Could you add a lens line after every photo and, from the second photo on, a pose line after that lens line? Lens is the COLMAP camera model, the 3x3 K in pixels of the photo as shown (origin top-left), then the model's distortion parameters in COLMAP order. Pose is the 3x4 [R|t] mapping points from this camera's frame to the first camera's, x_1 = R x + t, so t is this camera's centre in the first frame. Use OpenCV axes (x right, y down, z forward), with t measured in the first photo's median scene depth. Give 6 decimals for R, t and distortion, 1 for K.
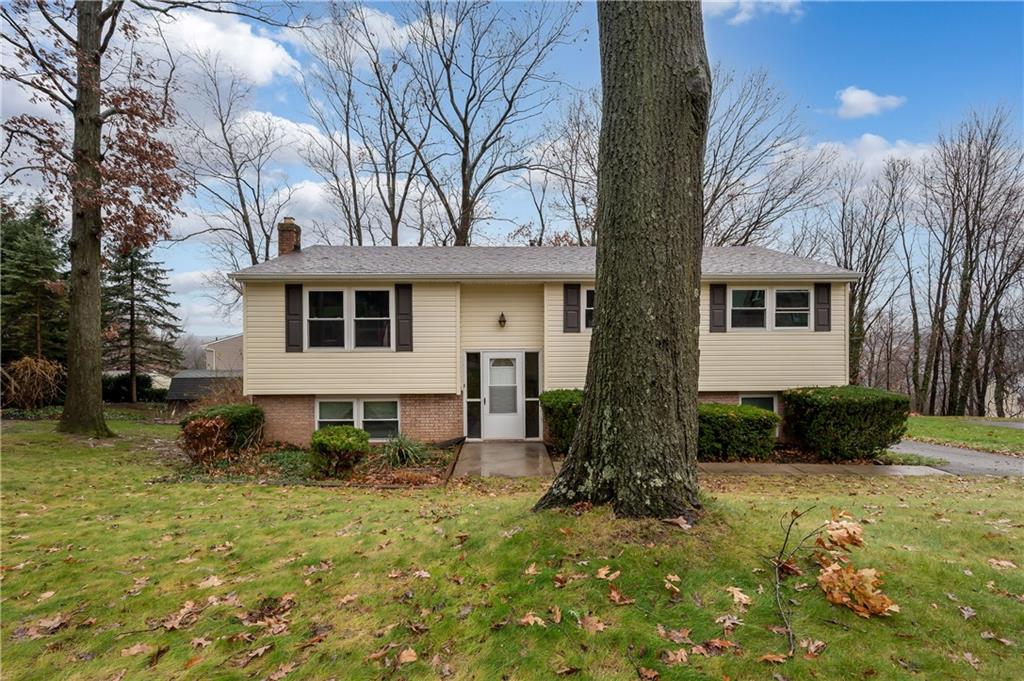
lens RADIAL K [[433.4, 0, 522.9], [0, 433.4, 350.0], [0, 0, 1]] dist [-0.001707, -0.001043]
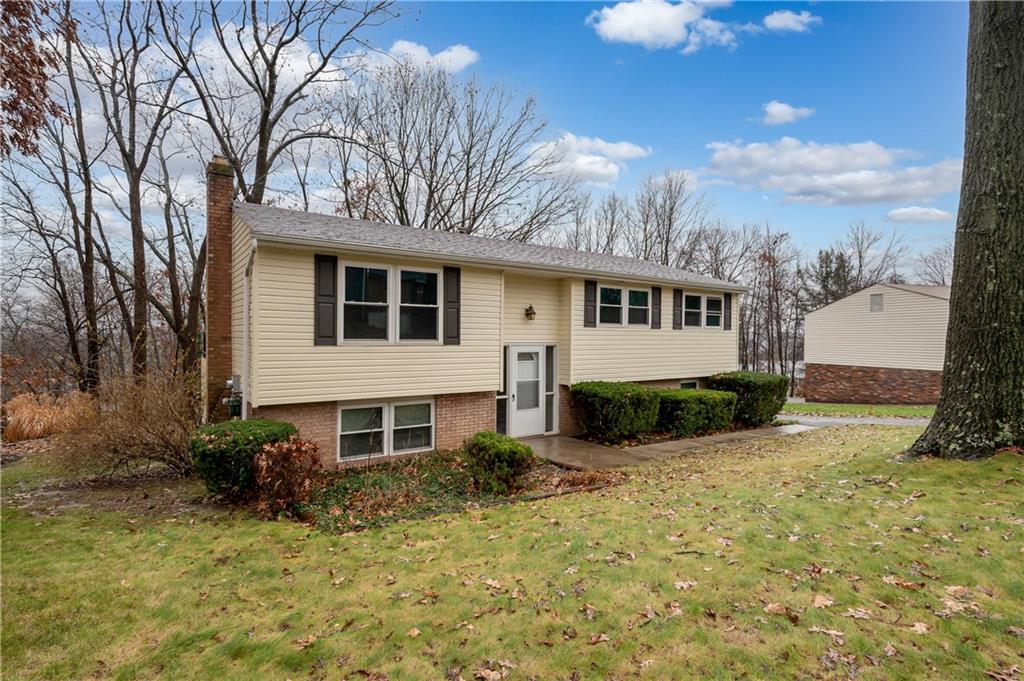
lens RADIAL K [[433.4, 0, 514.3], [0, 433.4, 343.0], [0, 0, 1]] dist [-0.001707, -0.001043]
pose [[0.879243, 0.005940, 0.476336, -0.575287], [-0.008786, 0.999954, 0.003748, -0.005090], [-0.476292, -0.007480, 0.879255, 0.177797]]
